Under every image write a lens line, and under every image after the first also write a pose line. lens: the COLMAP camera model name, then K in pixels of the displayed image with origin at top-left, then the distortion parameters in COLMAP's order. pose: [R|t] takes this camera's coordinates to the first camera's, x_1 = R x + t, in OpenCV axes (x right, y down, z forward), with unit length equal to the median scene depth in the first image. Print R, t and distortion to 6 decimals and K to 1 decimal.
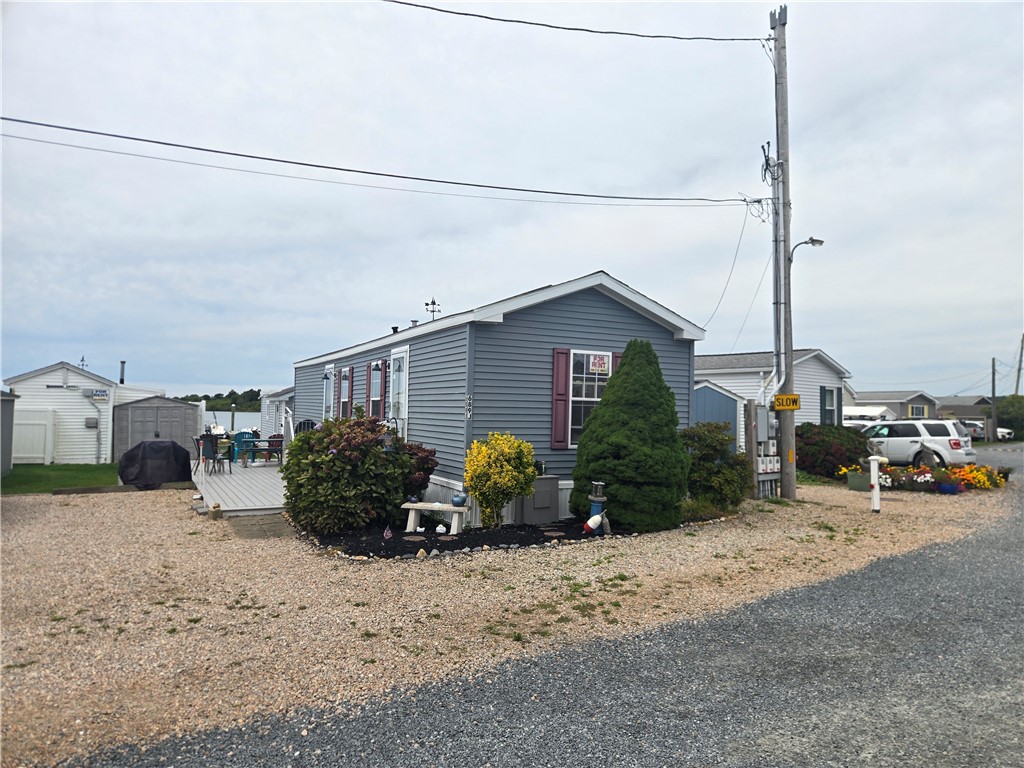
lens RADIAL K [[672.6, 0, 509.2], [0, 672.6, 391.1], [0, 0, 1]] dist [0.084030, -0.070003]
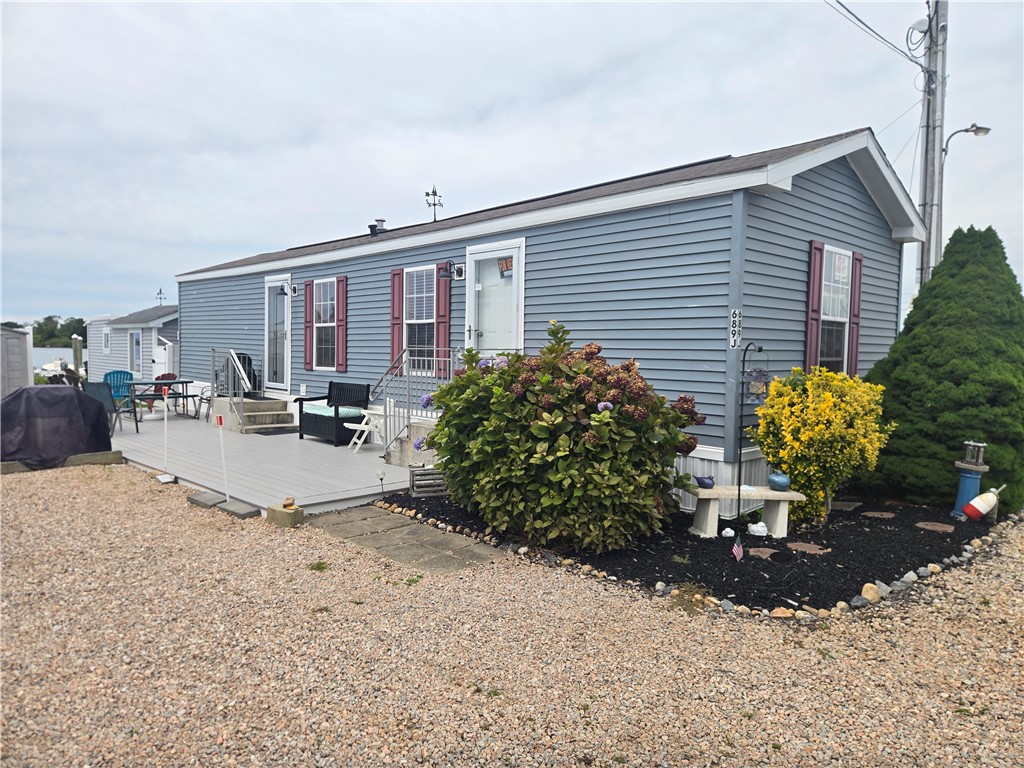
lens RADIAL K [[672.6, 0, 509.2], [0, 672.6, 391.1], [0, 0, 1]] dist [0.084030, -0.070003]
pose [[0.960061, -0.021582, 0.278957, -0.303112], [-0.005717, 0.995299, 0.096678, 0.015176], [-0.279732, -0.094411, 0.955425, 0.310994]]
